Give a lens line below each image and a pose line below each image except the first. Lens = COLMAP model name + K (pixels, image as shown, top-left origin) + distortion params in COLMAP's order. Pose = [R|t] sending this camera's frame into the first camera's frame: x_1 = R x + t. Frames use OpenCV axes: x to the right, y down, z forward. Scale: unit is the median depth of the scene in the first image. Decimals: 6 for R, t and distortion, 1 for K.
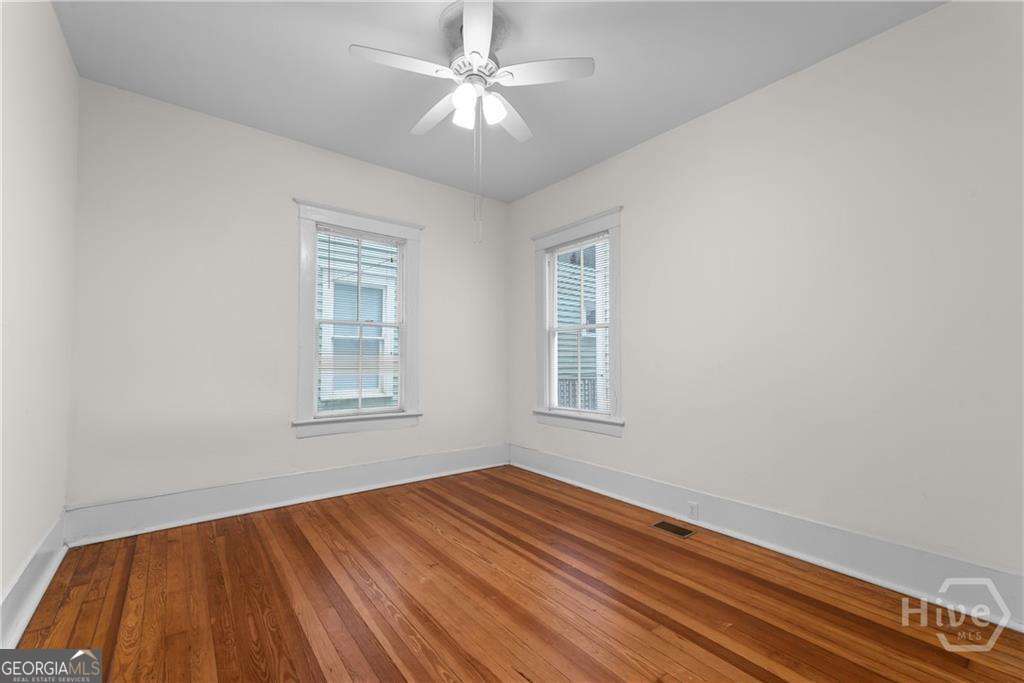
lens RADIAL K [[418.1, 0, 510.1], [0, 418.1, 344.5], [0, 0, 1]] dist [0.000675, 0.000126]
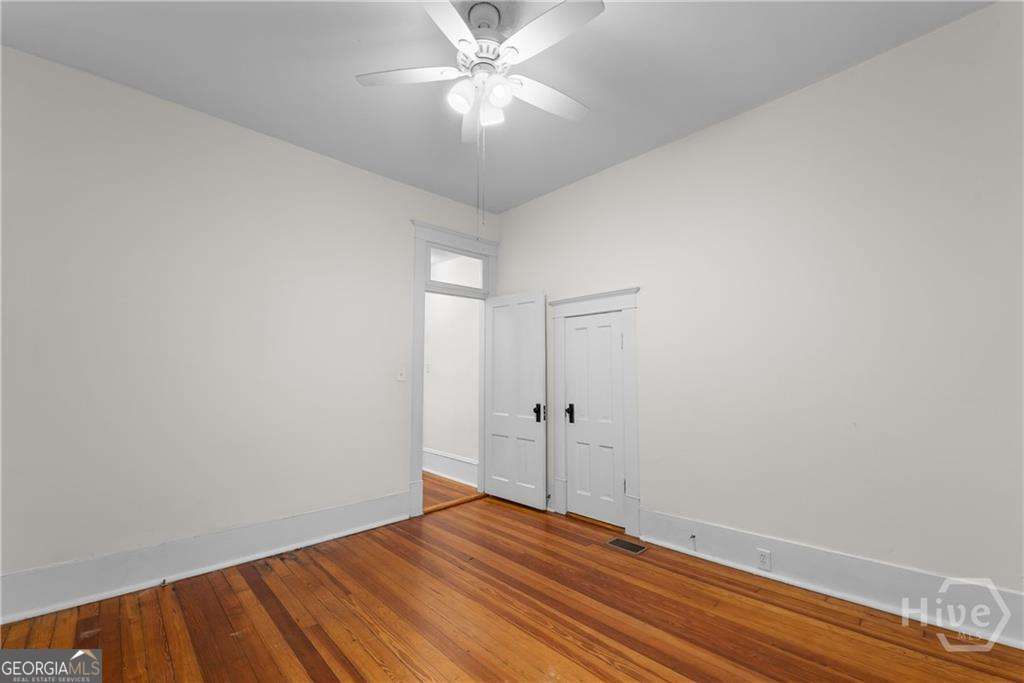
lens RADIAL K [[418.1, 0, 510.1], [0, 418.1, 344.5], [0, 0, 1]] dist [0.000675, 0.000126]
pose [[-0.996169, -0.007903, -0.087091, -0.046499], [0.001789, 0.993858, -0.110645, 0.041084], [0.087431, -0.110377, -0.990037, 1.433306]]
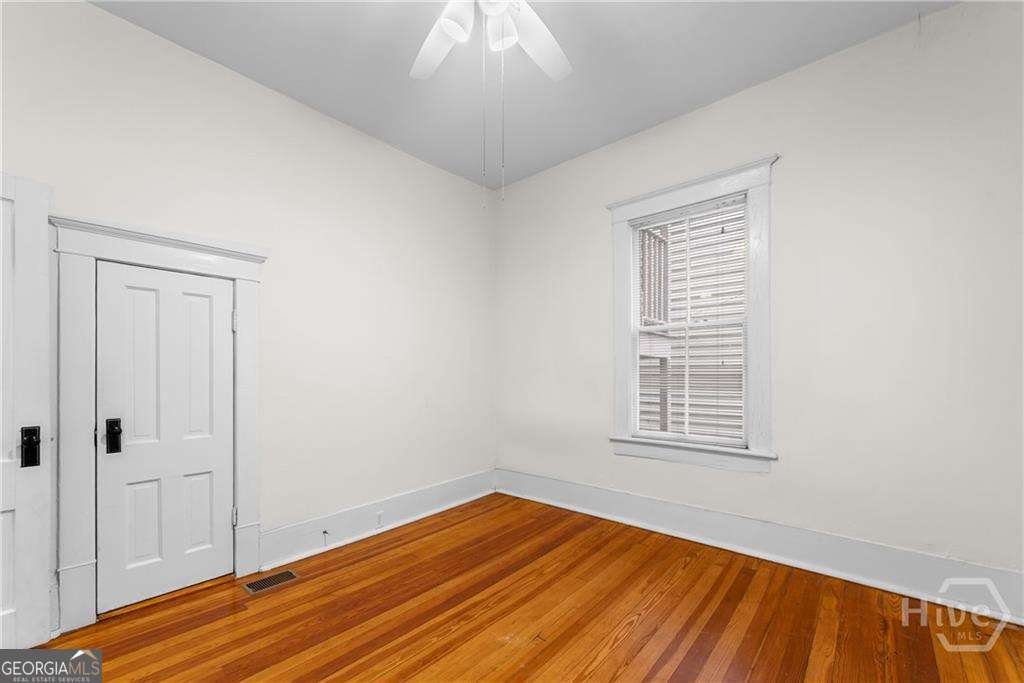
lens RADIAL K [[420.9, 0, 509.4], [0, 420.9, 377.0], [0, 0, 1]] dist [0.001583, 0.000191]
pose [[0.173189, 0.001342, -0.984888, 0.484462], [0.043371, 0.999019, 0.008988, 0.030023], [0.983933, -0.044272, 0.172960, 0.702578]]
